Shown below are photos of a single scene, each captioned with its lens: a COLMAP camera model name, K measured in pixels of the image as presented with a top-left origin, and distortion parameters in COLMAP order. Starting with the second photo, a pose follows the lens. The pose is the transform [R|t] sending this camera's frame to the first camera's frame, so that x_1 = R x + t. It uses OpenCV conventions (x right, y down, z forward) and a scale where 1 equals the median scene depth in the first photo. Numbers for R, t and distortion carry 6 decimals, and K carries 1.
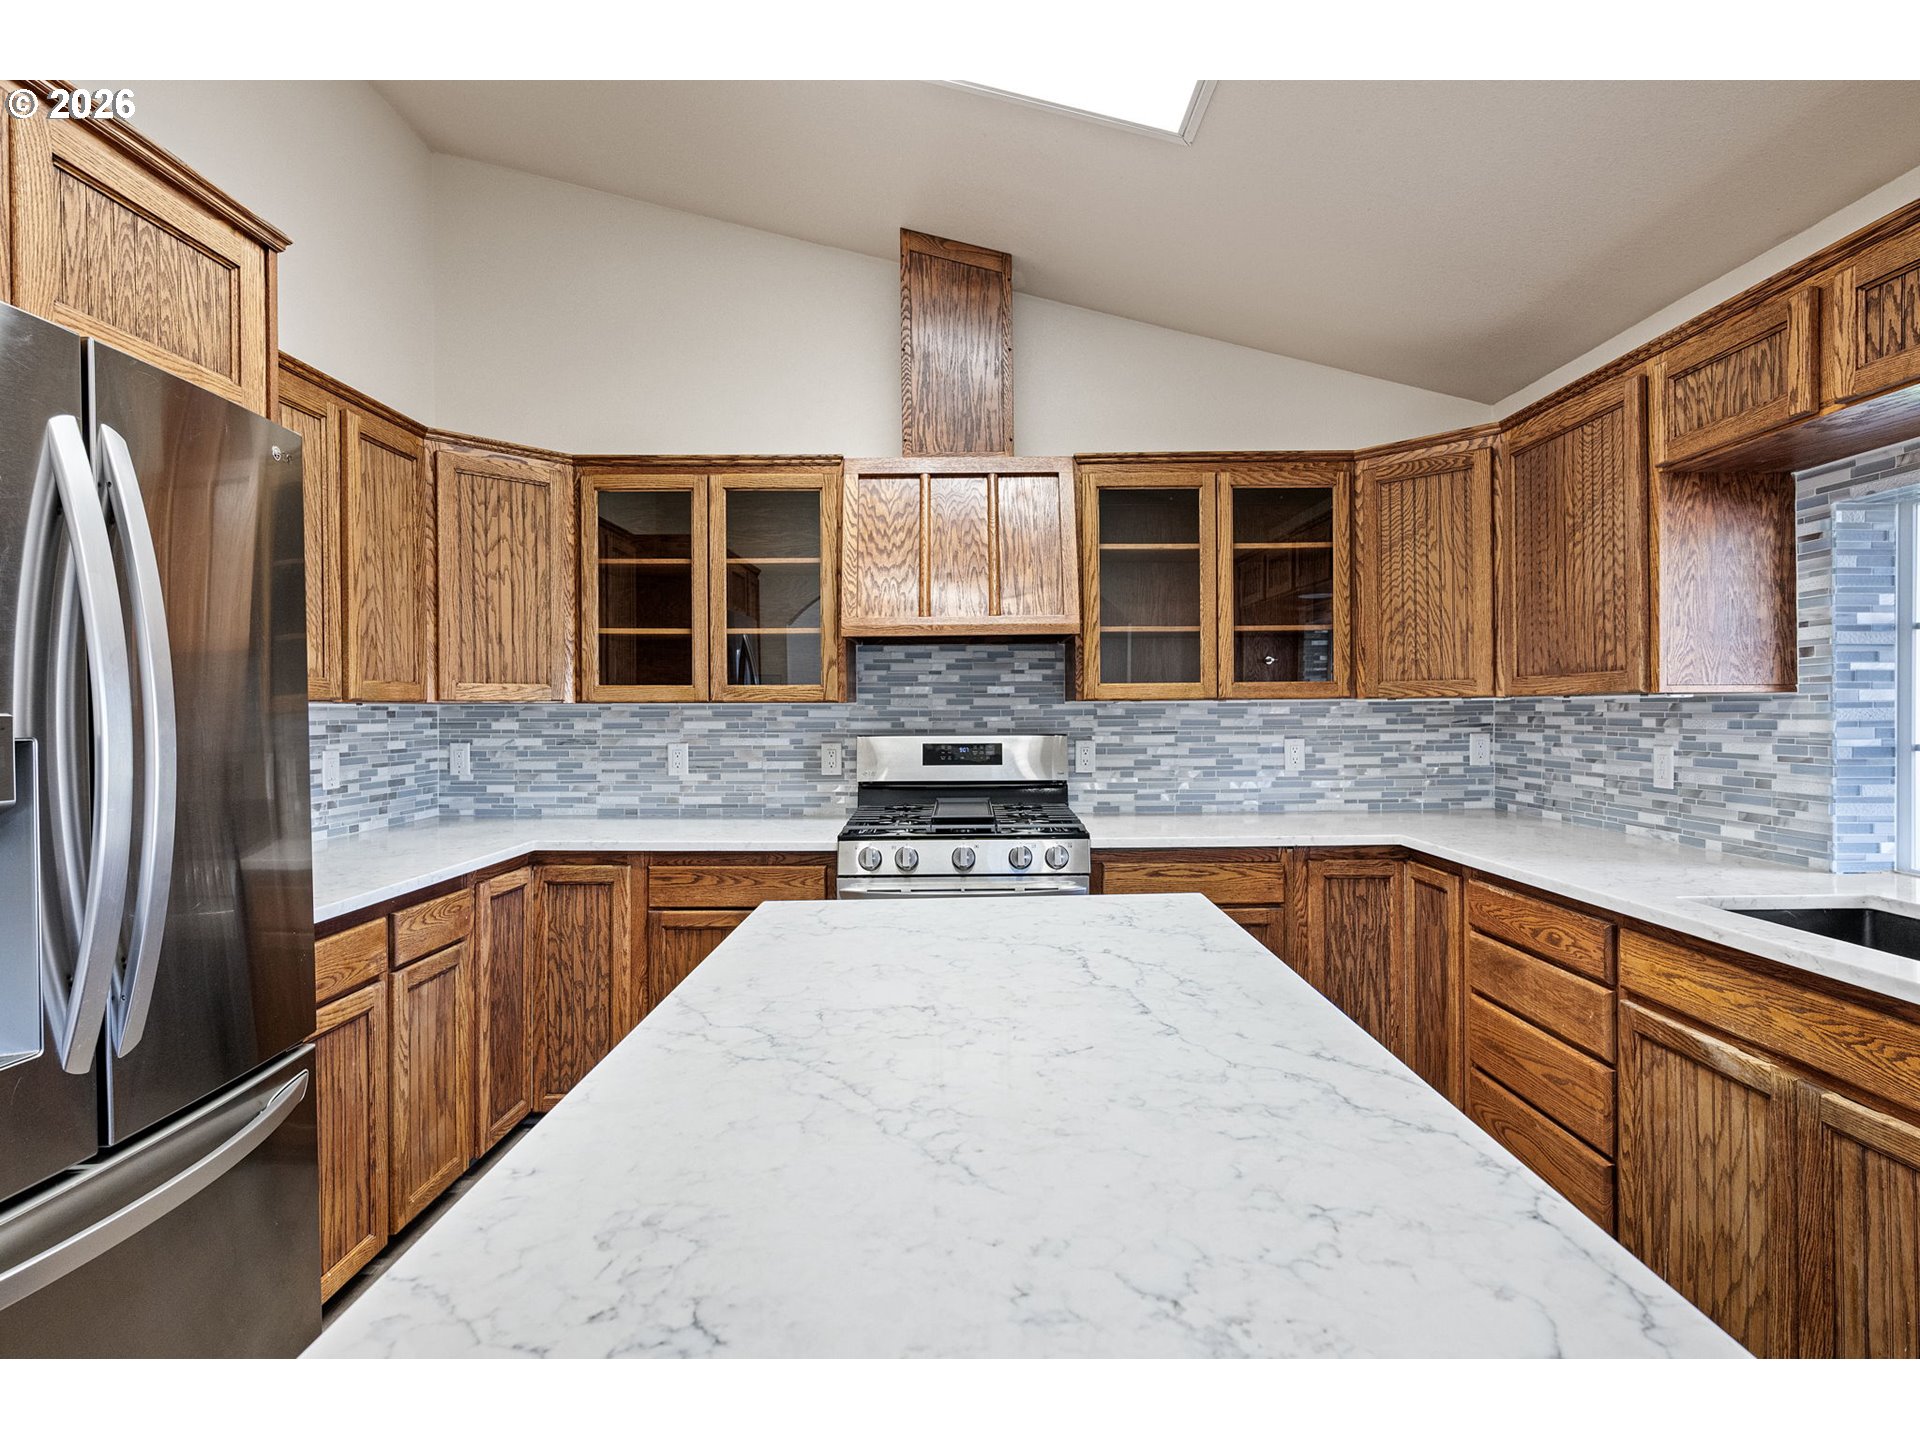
lens RADIAL K [[952.1, 0, 960.0], [0, 952.1, 720.0], [0, 0, 1]] dist [0.000531, -0.000842]
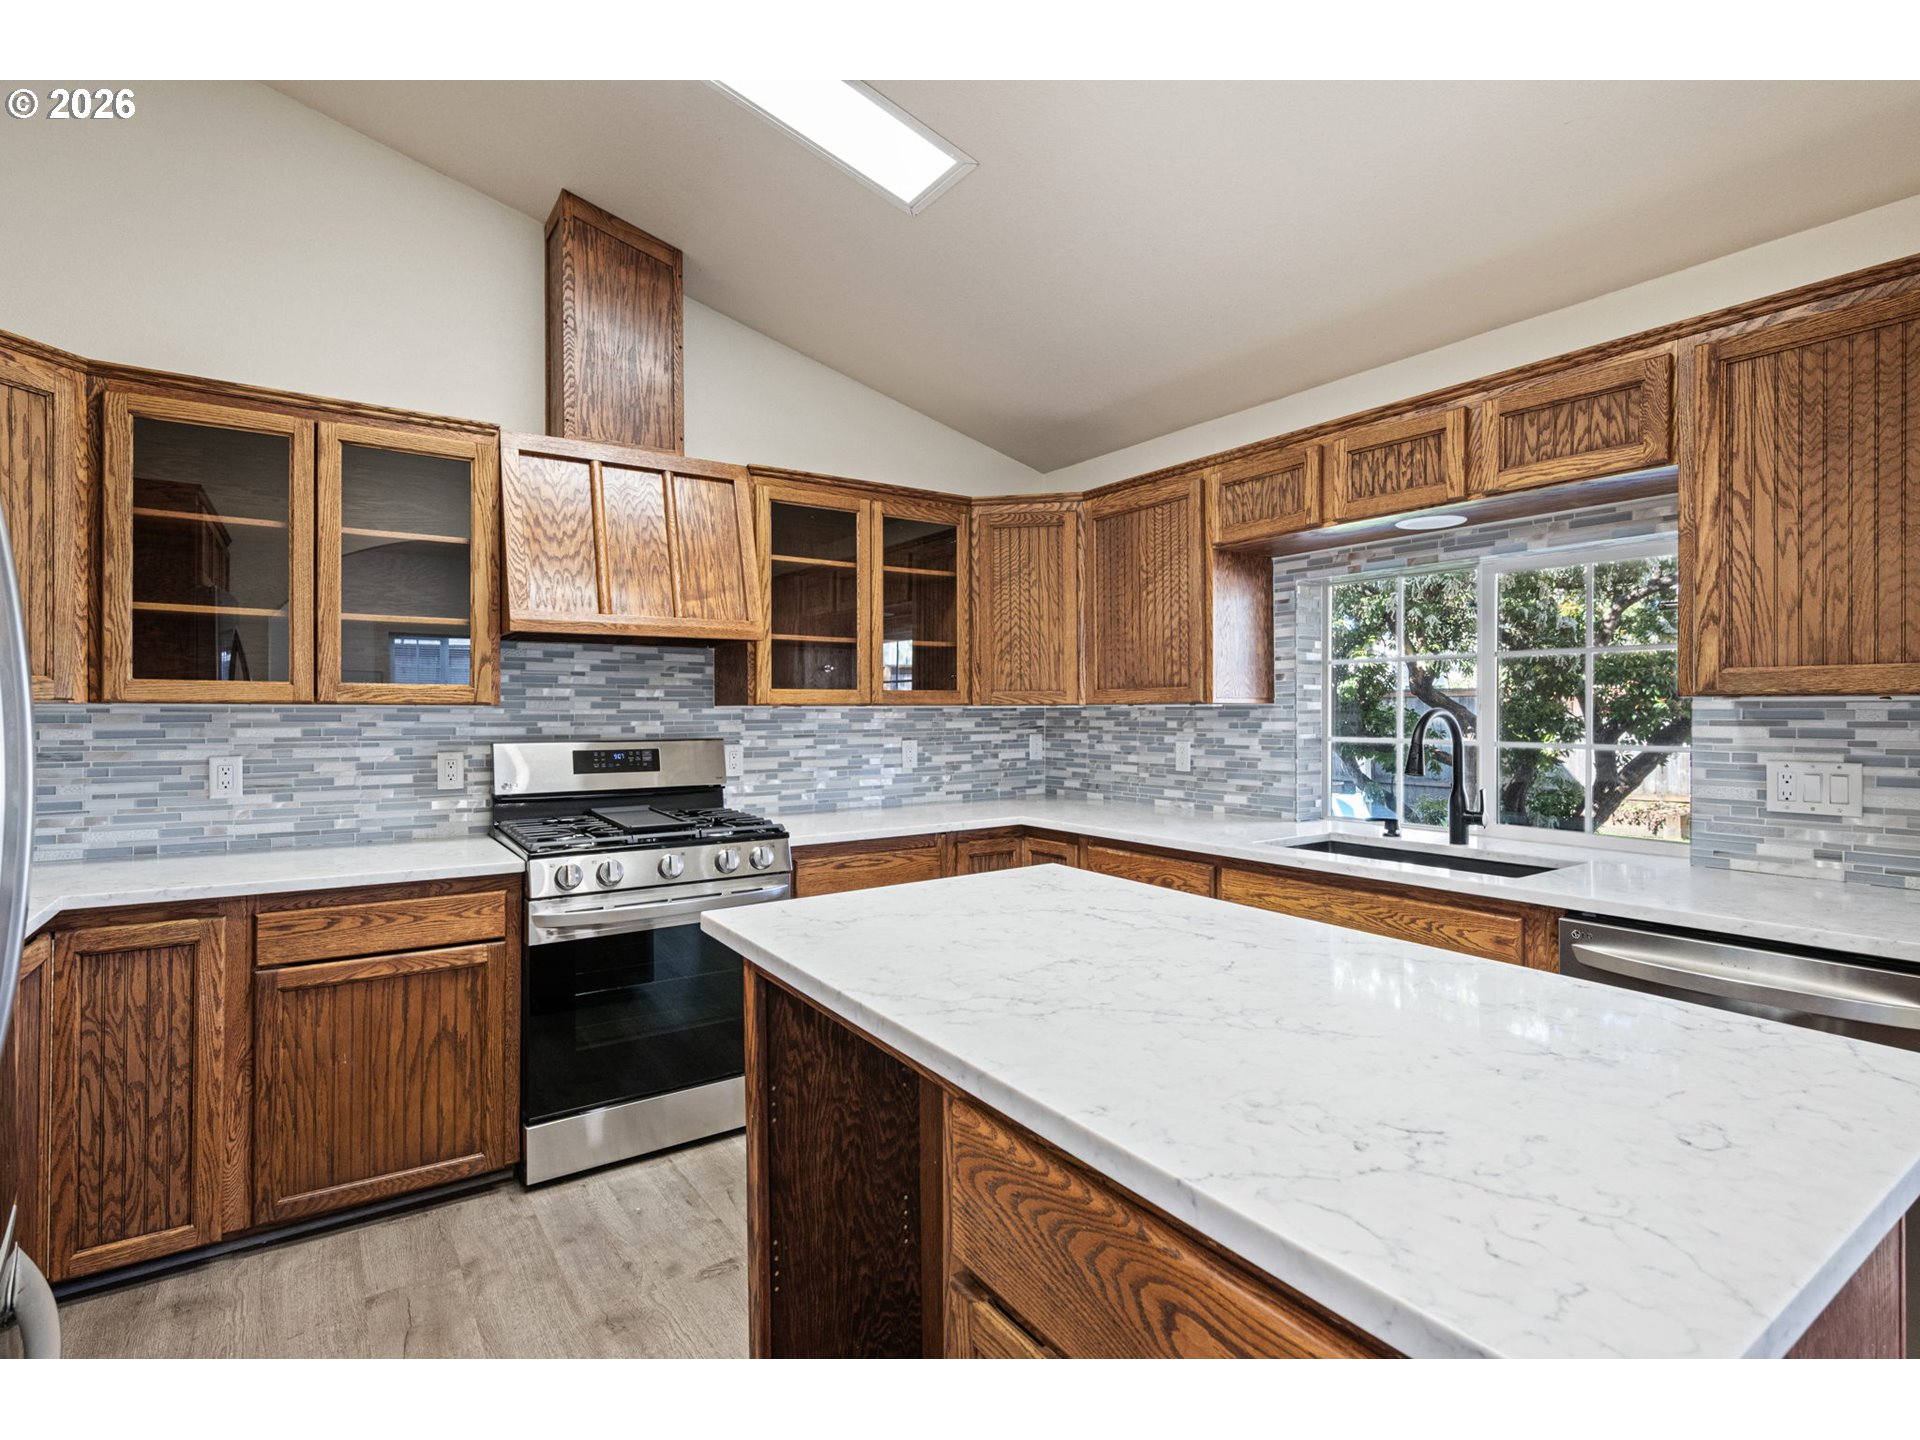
lens RADIAL K [[952.1, 0, 960.0], [0, 952.1, 720.0], [0, 0, 1]] dist [0.000531, -0.000842]
pose [[0.820654, -0.000745, 0.571425, -0.279225], [0.004450, 0.999977, -0.005088, 0.001771], [-0.571408, 0.006719, 0.820638, 0.032585]]
